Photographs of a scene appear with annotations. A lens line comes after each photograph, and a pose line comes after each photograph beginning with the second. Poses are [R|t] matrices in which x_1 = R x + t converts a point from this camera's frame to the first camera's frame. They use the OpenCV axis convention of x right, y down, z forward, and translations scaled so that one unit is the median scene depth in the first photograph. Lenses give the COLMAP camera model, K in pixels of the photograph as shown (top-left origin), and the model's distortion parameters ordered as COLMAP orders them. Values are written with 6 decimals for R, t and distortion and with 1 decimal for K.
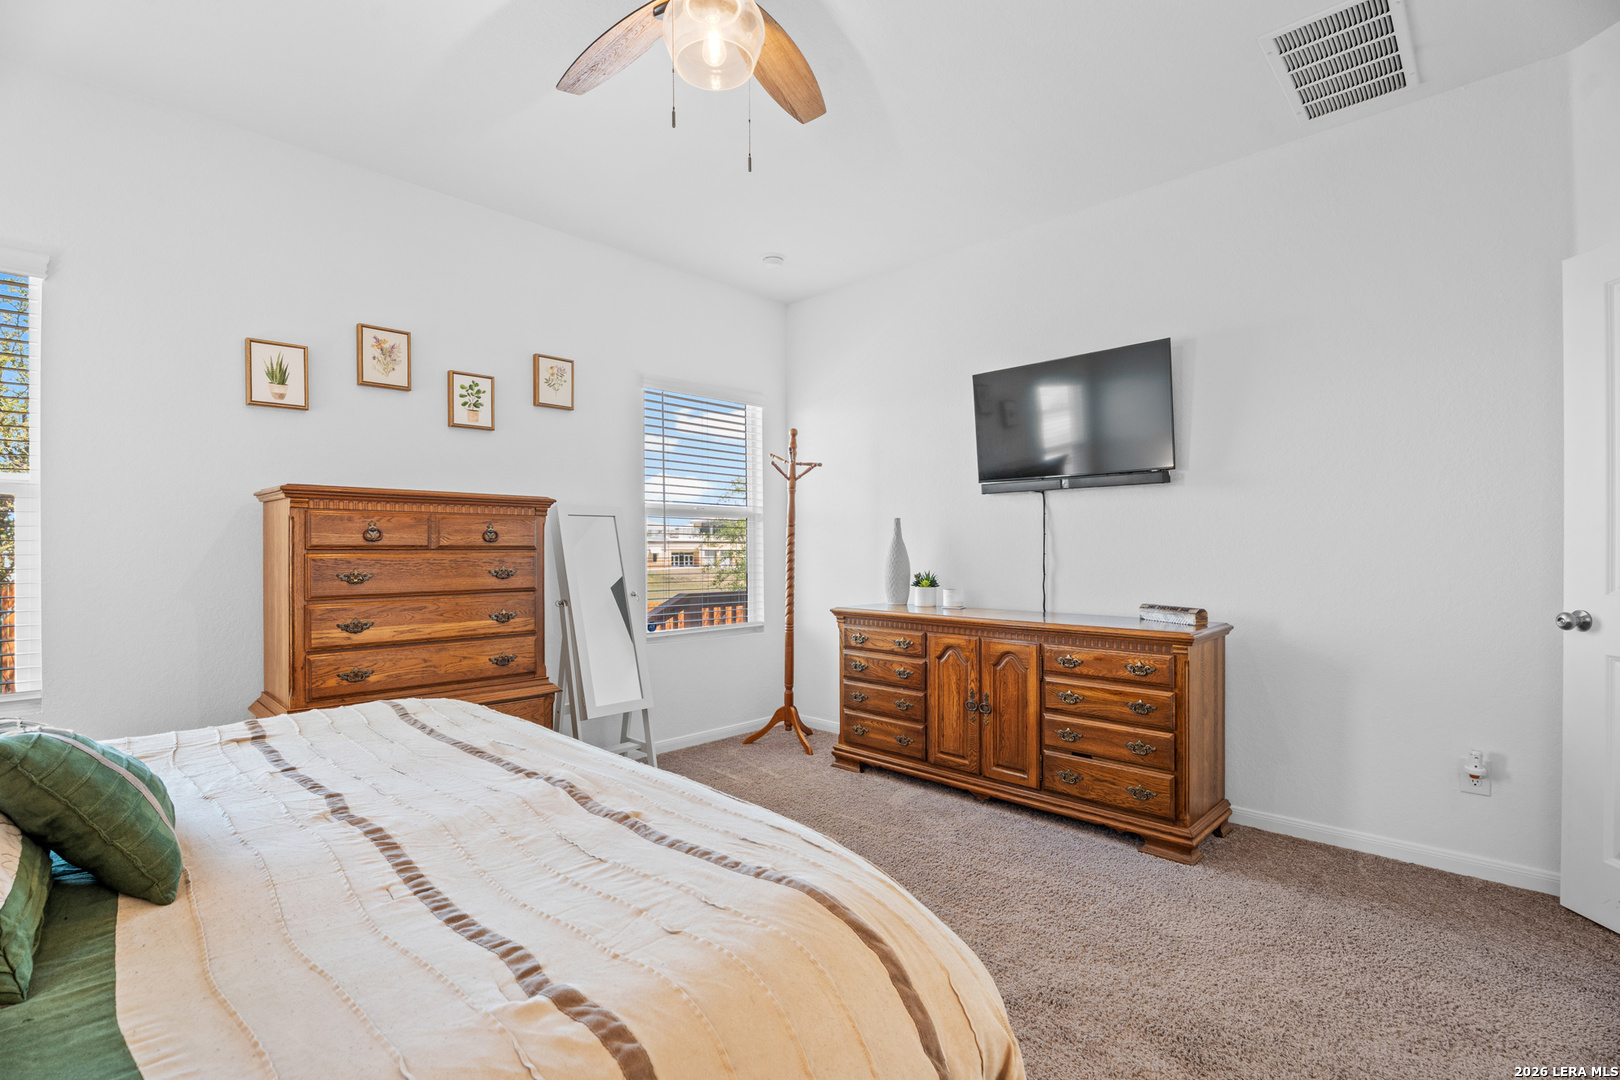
lens RADIAL K [[738.5, 0, 819.1], [0, 738.5, 545.7], [0, 0, 1]] dist [-0.010055, -0.000137]
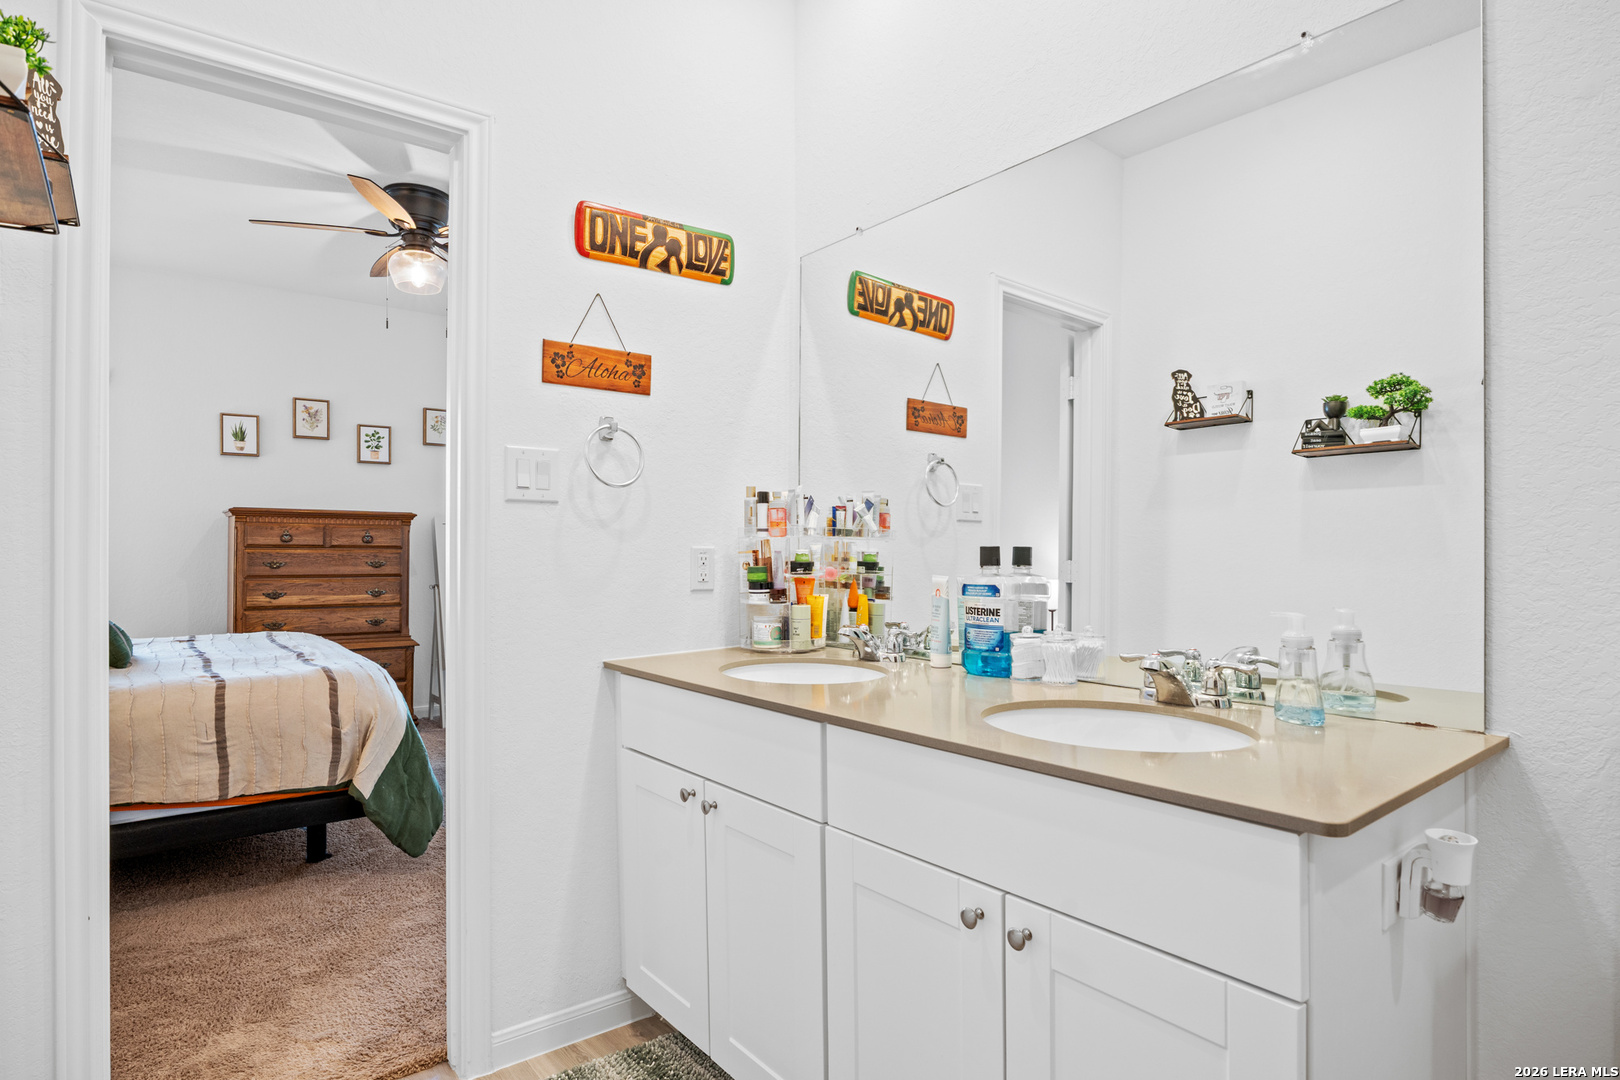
lens RADIAL K [[833.7, 0, 808.7], [0, 833.7, 544.1], [0, 0, 1]] dist [-0.011082, 0.000898]
pose [[0.991113, 0.007919, -0.132788, 0.682107], [-0.008591, 0.999953, -0.004487, -0.002860], [0.132746, 0.005588, 0.991134, -0.572809]]
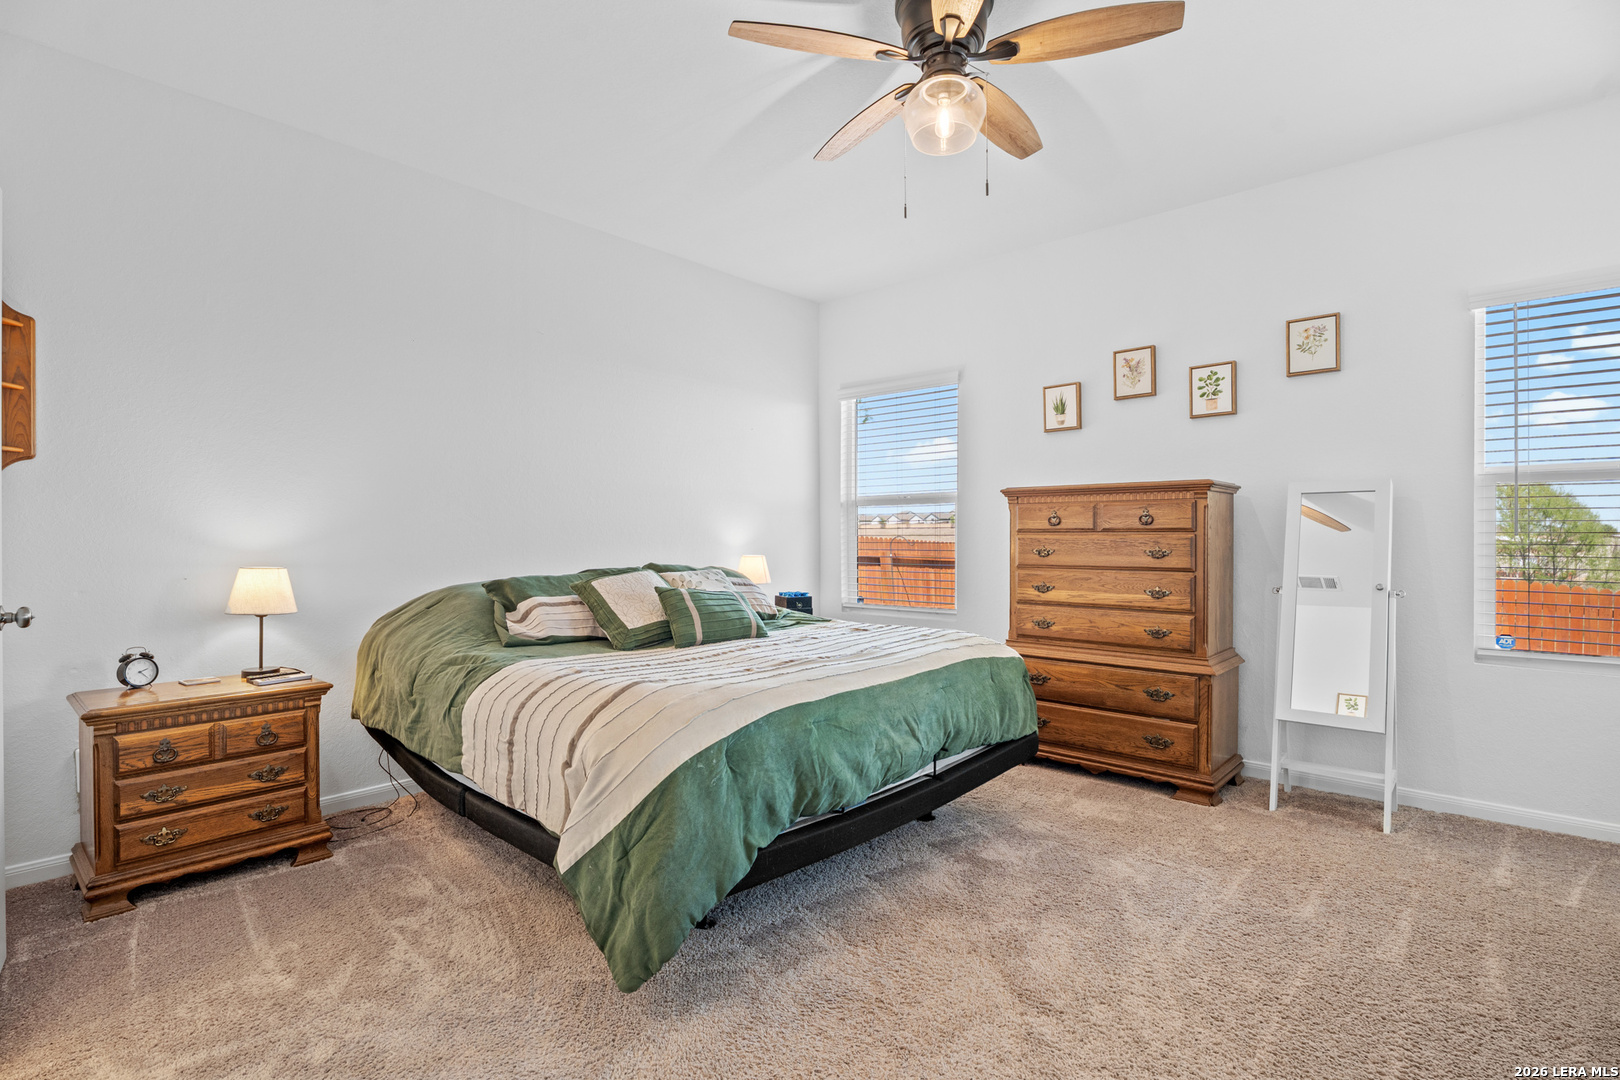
lens RADIAL K [[778.4, 0, 818.0], [0, 778.4, 544.1], [0, 0, 1]] dist [-0.010491, 0.002579]
pose [[0.051138, 0.008827, -0.998653, 0.704068], [0.002170, 0.999958, 0.008949, 0.012677], [0.998689, -0.002625, 0.051117, 0.450569]]
